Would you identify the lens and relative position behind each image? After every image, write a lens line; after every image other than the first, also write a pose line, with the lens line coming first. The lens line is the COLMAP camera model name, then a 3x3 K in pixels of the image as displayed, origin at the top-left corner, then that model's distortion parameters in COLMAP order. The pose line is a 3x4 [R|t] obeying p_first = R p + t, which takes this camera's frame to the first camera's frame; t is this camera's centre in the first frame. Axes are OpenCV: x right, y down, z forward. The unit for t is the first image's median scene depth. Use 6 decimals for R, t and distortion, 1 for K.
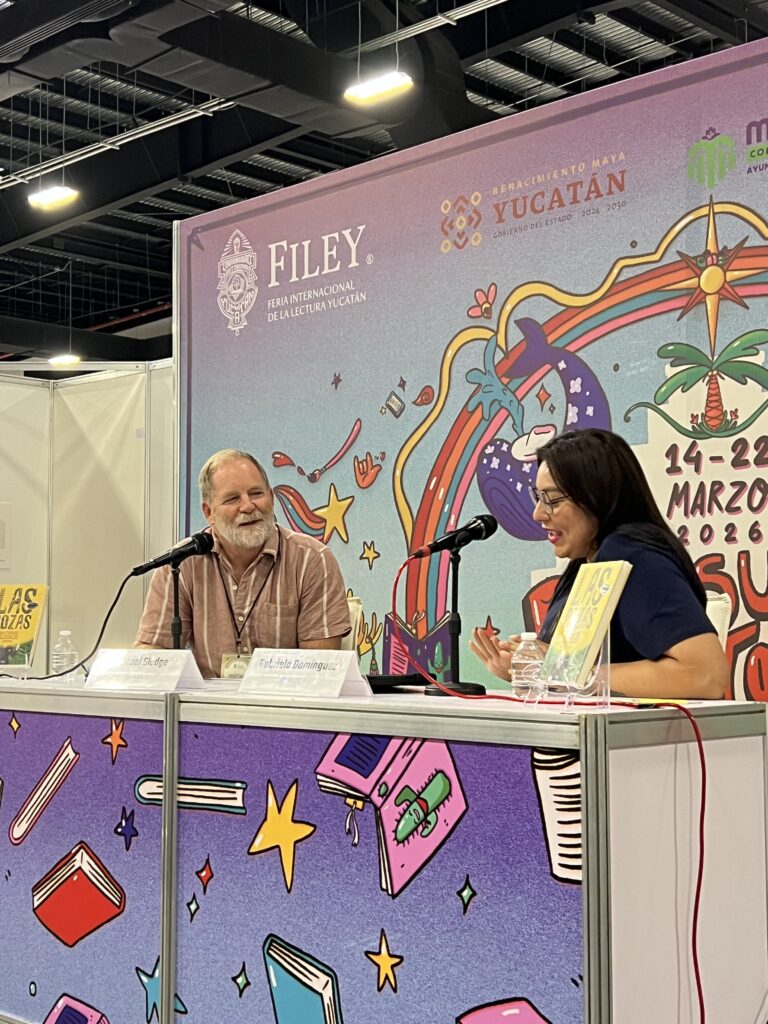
lens RADIAL K [[1476.0, 0, 384.0], [0, 1476.0, 512.0], [0, 0, 1]] dist [0.232091, -0.861904]
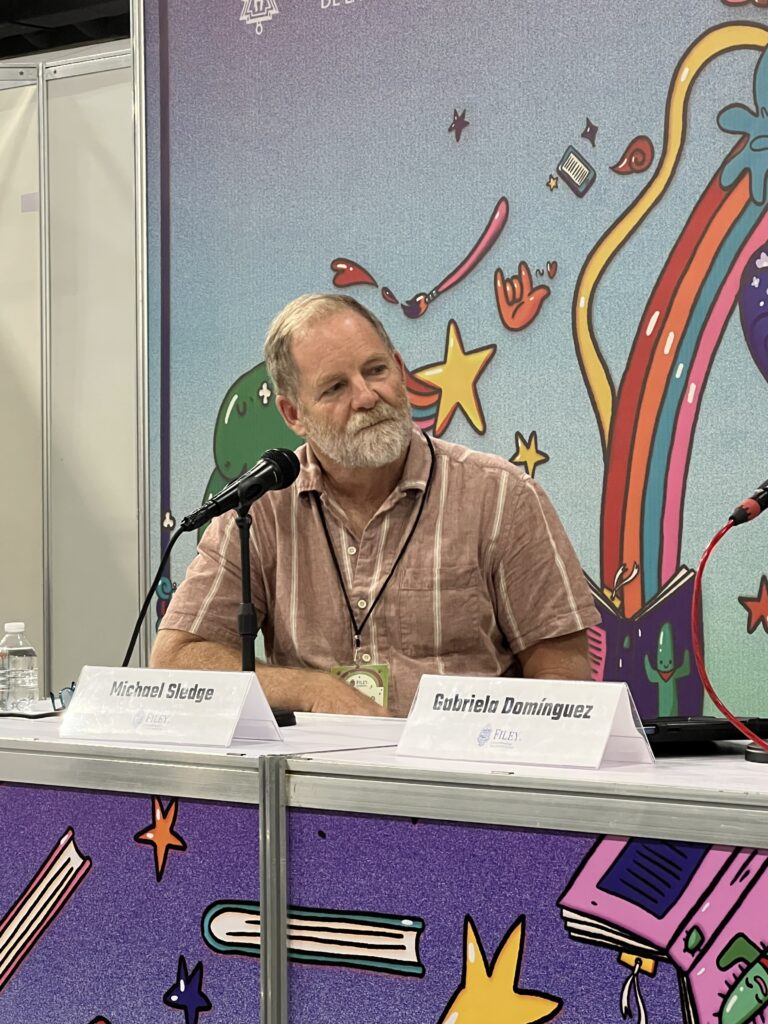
lens RADIAL K [[2903.4, 0, 384.0], [0, 2903.4, 512.0], [0, 0, 1]] dist [-0.358317, 9.566776]
pose [[0.999898, -0.007677, -0.012063, -0.088338], [0.008484, 0.997625, 0.068348, -0.041187], [0.011510, -0.068443, 0.997589, -0.061312]]
